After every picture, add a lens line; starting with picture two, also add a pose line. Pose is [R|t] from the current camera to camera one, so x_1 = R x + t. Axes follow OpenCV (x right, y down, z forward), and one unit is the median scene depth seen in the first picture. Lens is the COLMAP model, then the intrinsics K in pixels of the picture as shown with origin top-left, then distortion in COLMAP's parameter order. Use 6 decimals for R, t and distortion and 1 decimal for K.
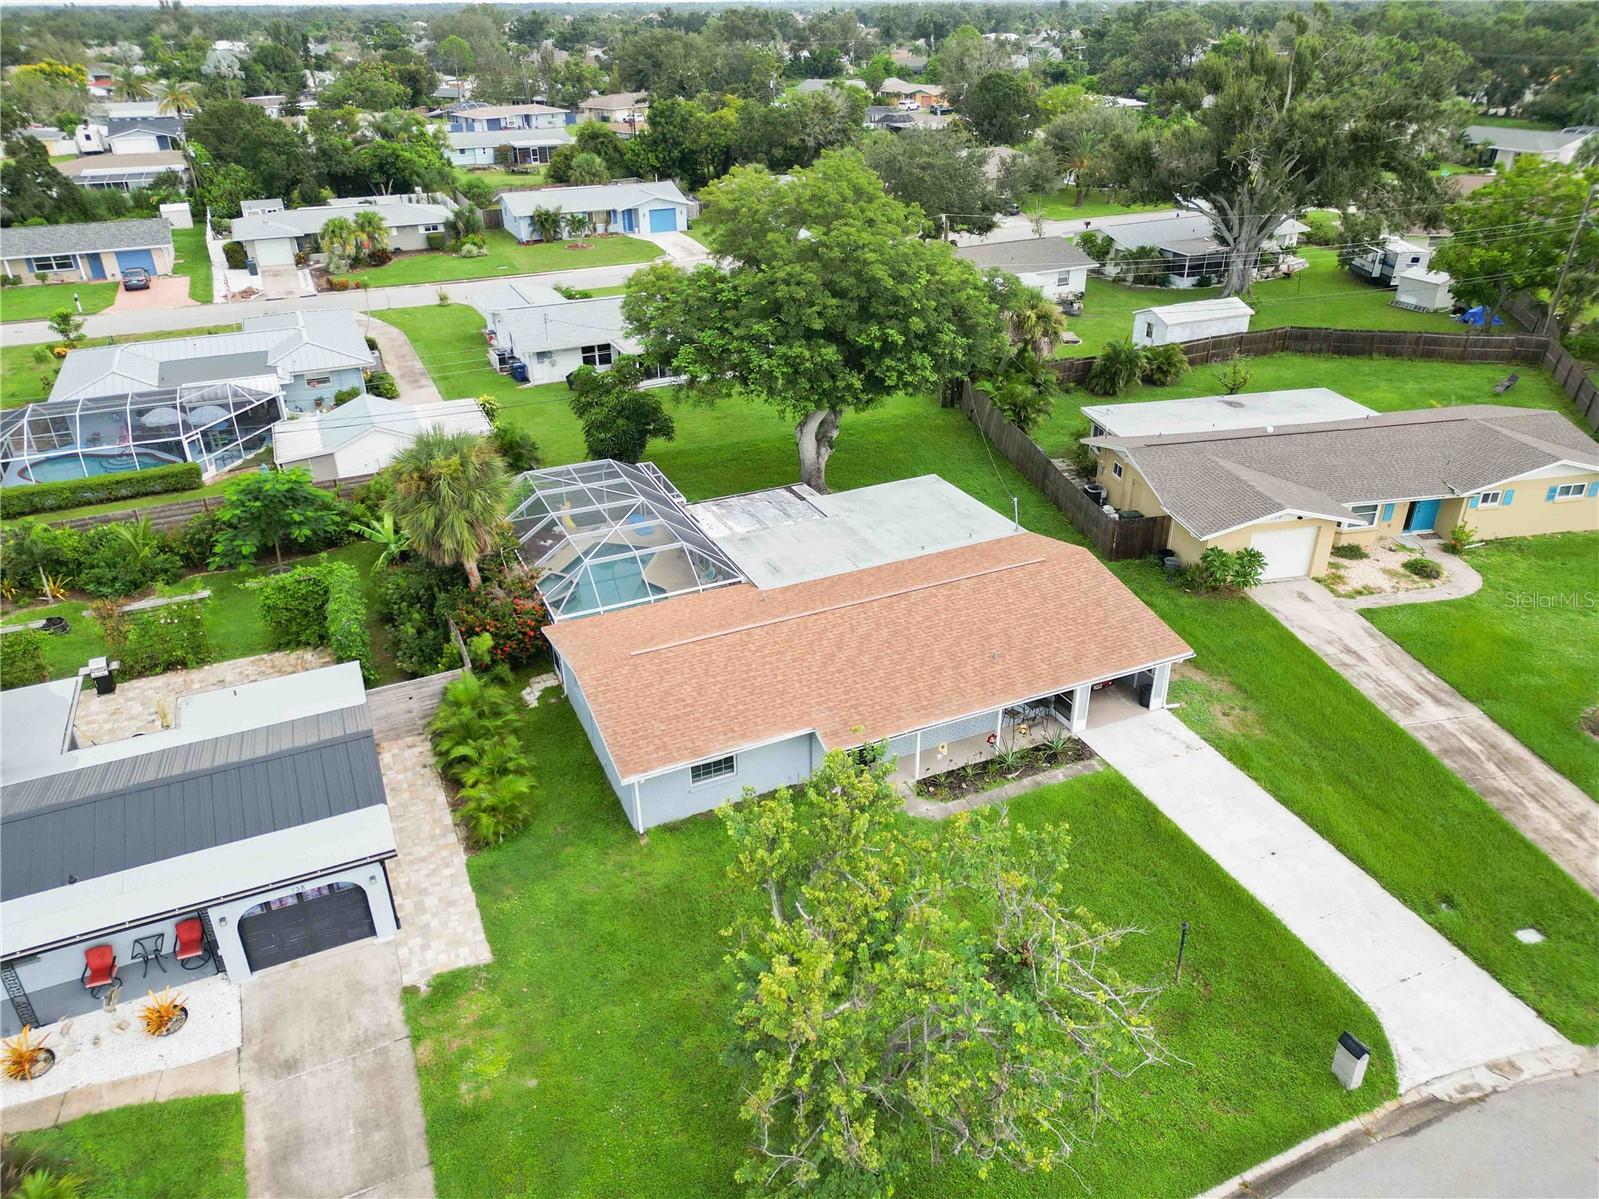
lens RADIAL K [[1115.6, 0, 796.1], [0, 1115.6, 597.6], [0, 0, 1]] dist [0.070814, -0.063860]
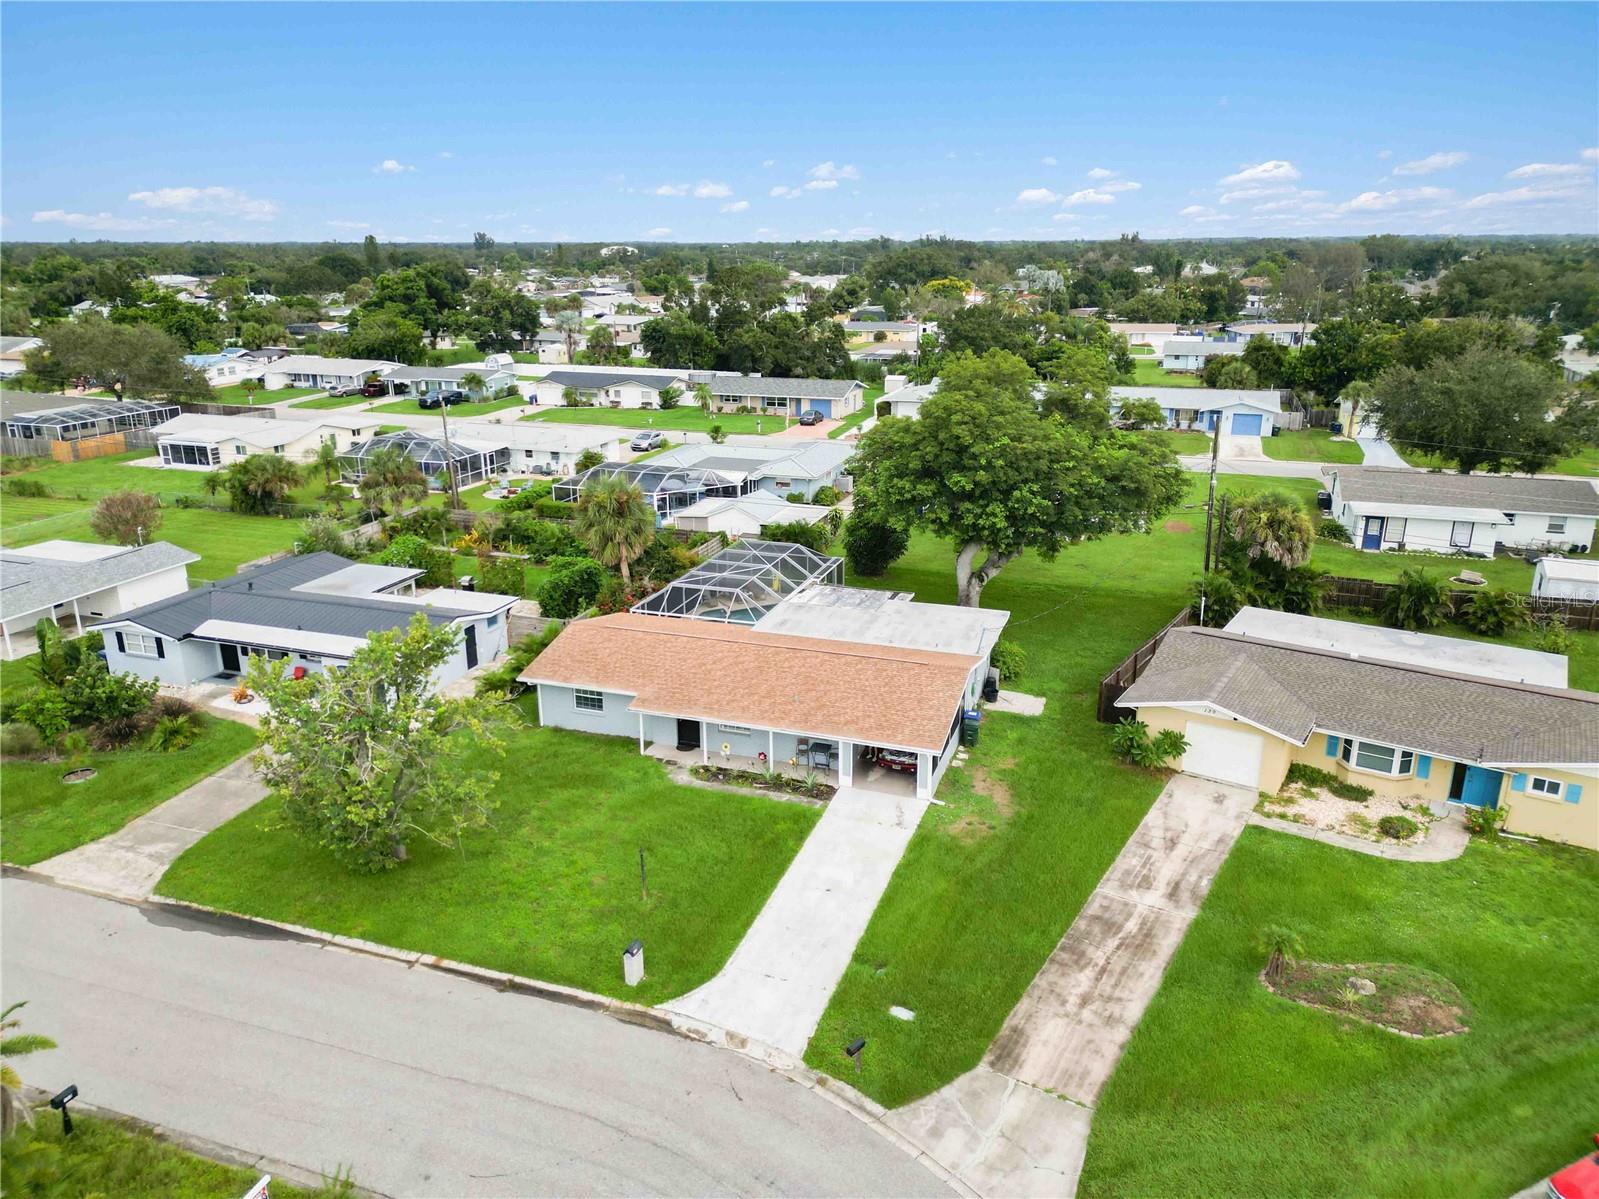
lens RADIAL K [[1113.7, 0, 796.5], [0, 1113.7, 597.7], [0, 0, 1]] dist [0.087160, -0.094573]
pose [[0.723285, 0.218661, -0.655016, 0.835080], [-0.327558, 0.943678, -0.046675, 0.000604], [0.607918, 0.248315, 0.754172, 0.006062]]
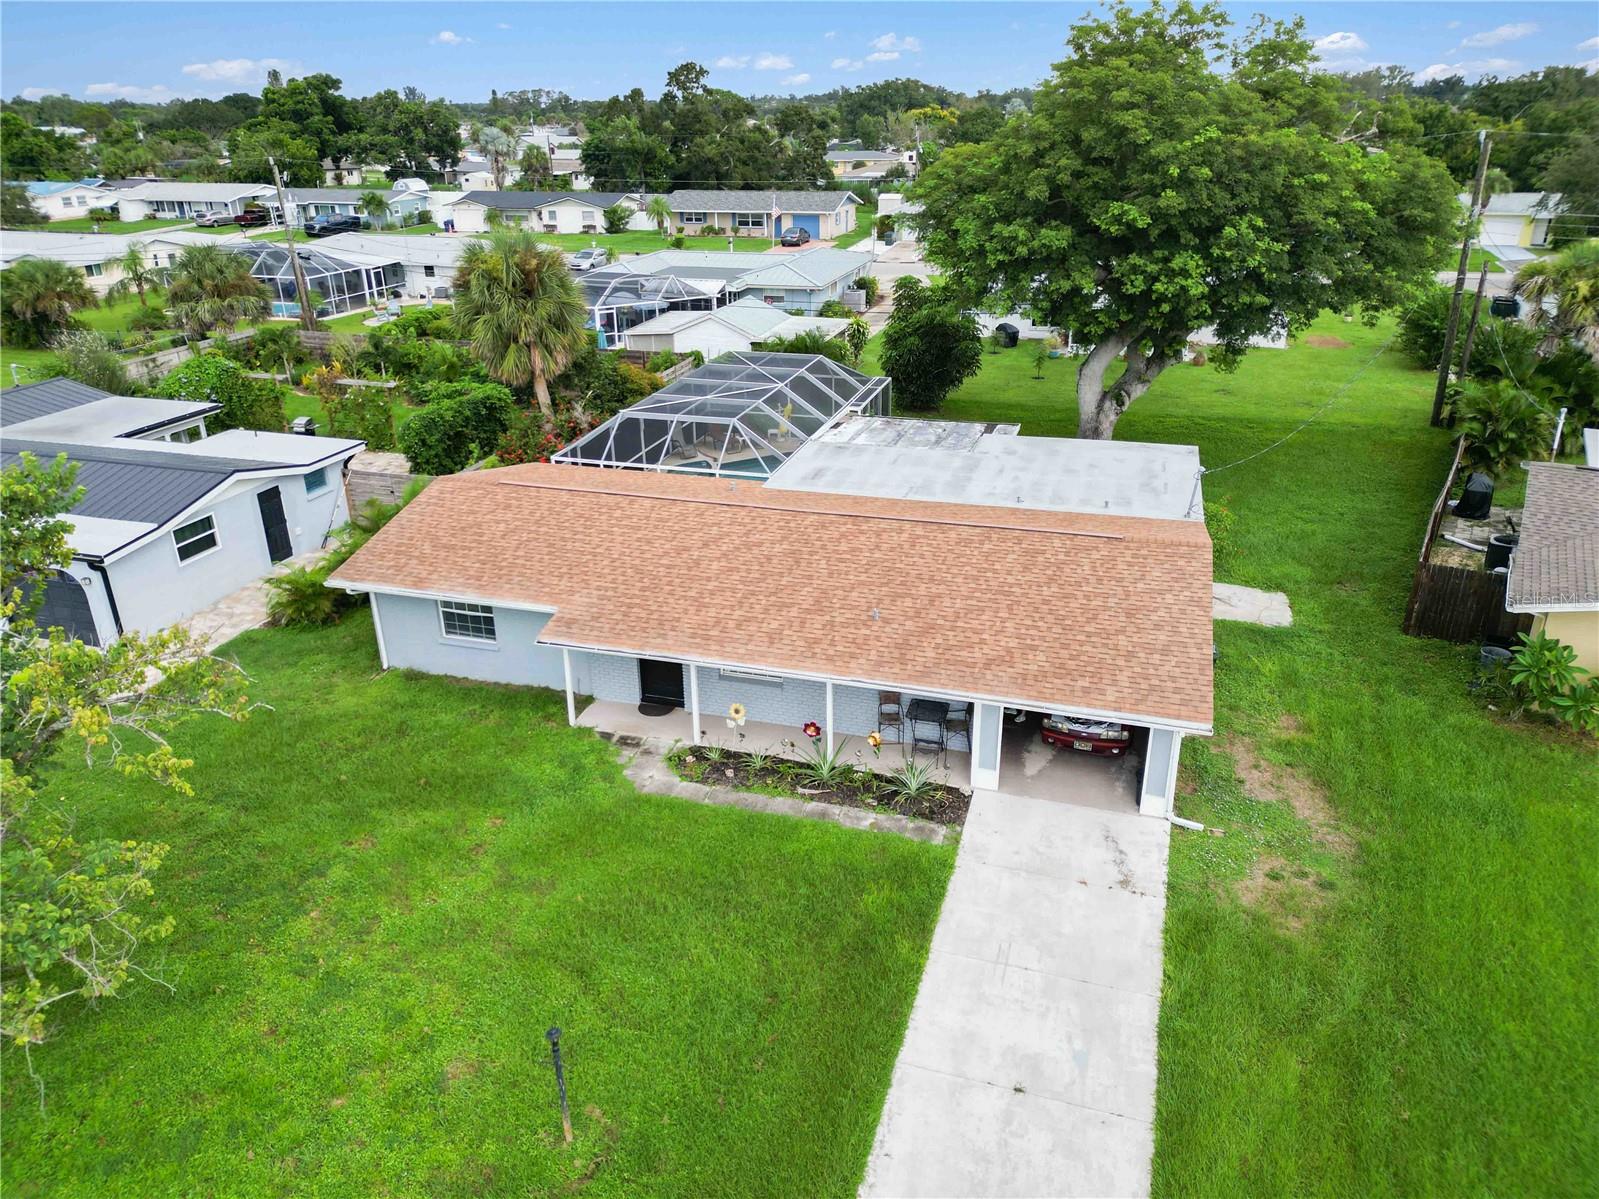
lens RADIAL K [[1115.6, 0, 796.1], [0, 1115.6, 597.6], [0, 0, 1]] dist [0.070814, -0.063860]
pose [[0.748956, 0.269874, -0.605171, 0.444373], [-0.307174, 0.950646, 0.043782, 0.023742], [0.587119, 0.153102, 0.794890, 0.392375]]
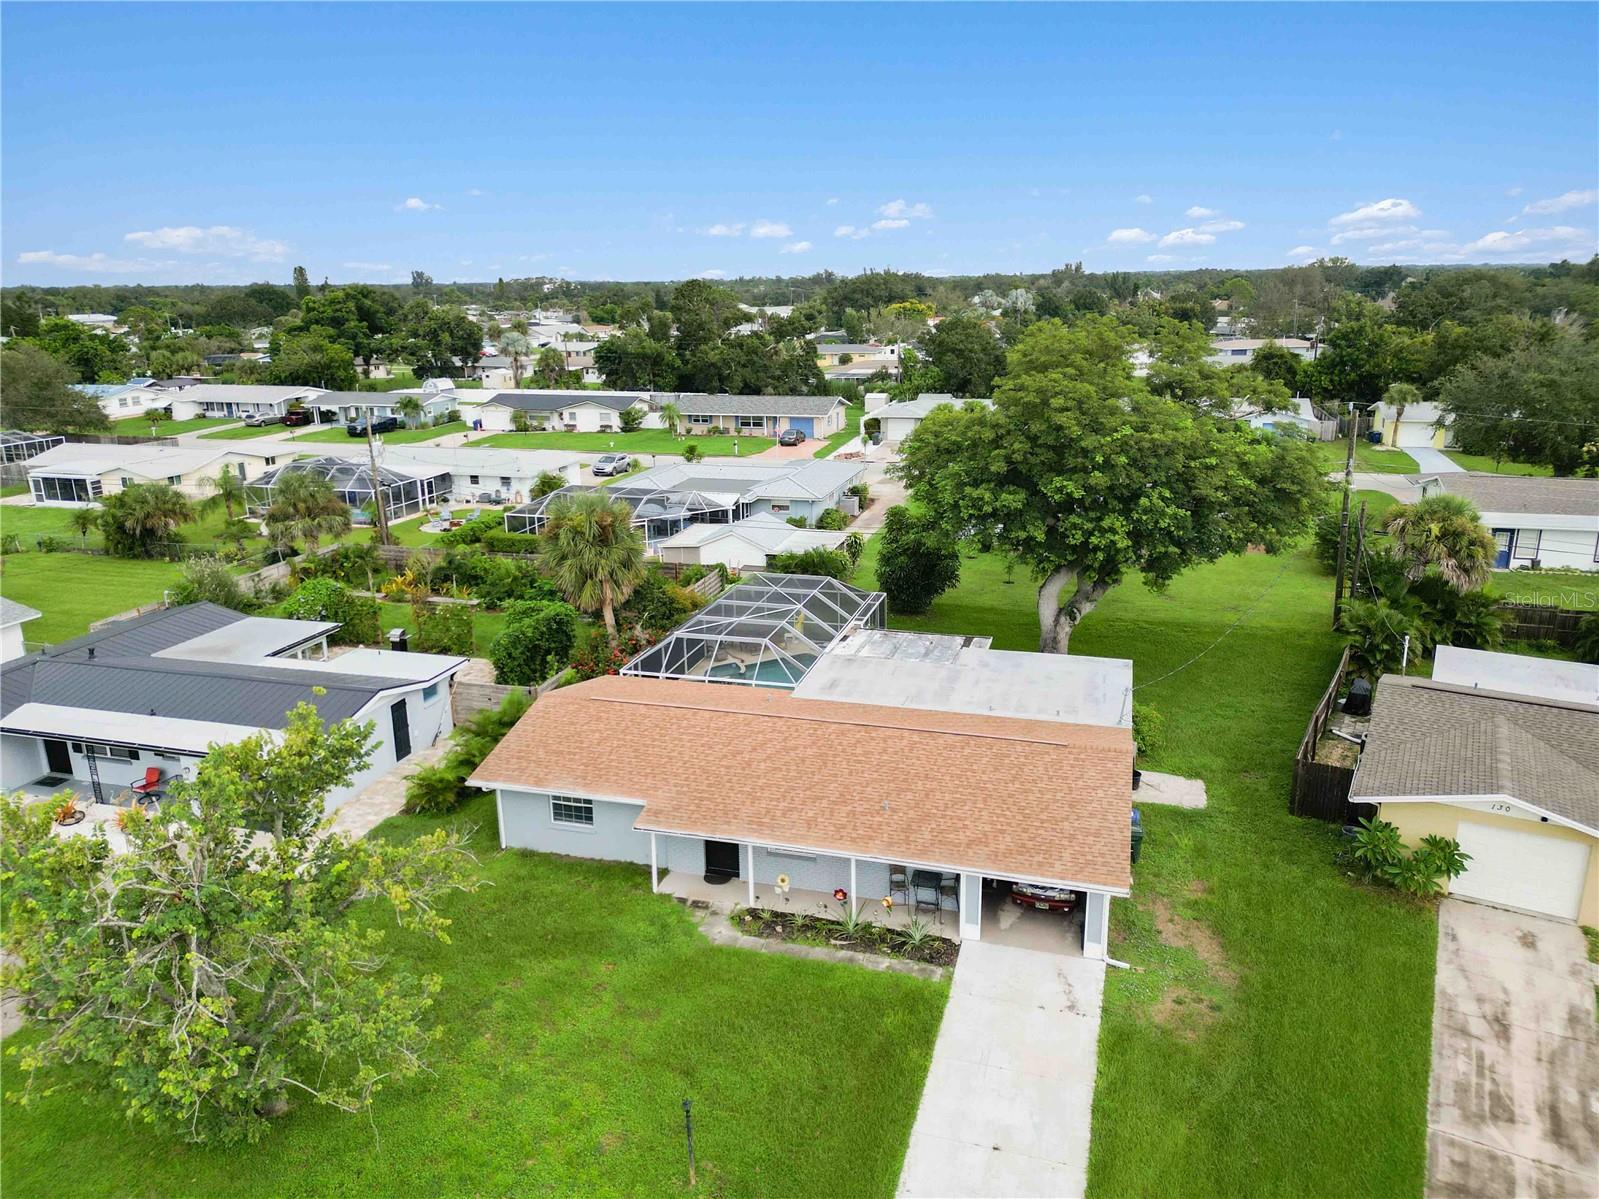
lens RADIAL K [[1115.6, 0, 796.1], [0, 1115.6, 597.6], [0, 0, 1]] dist [0.070814, -0.063860]
pose [[0.757284, 0.180031, -0.627782, 0.538960], [-0.300812, 0.949369, -0.090613, -0.001975], [0.579683, 0.257464, 0.773097, 0.210850]]
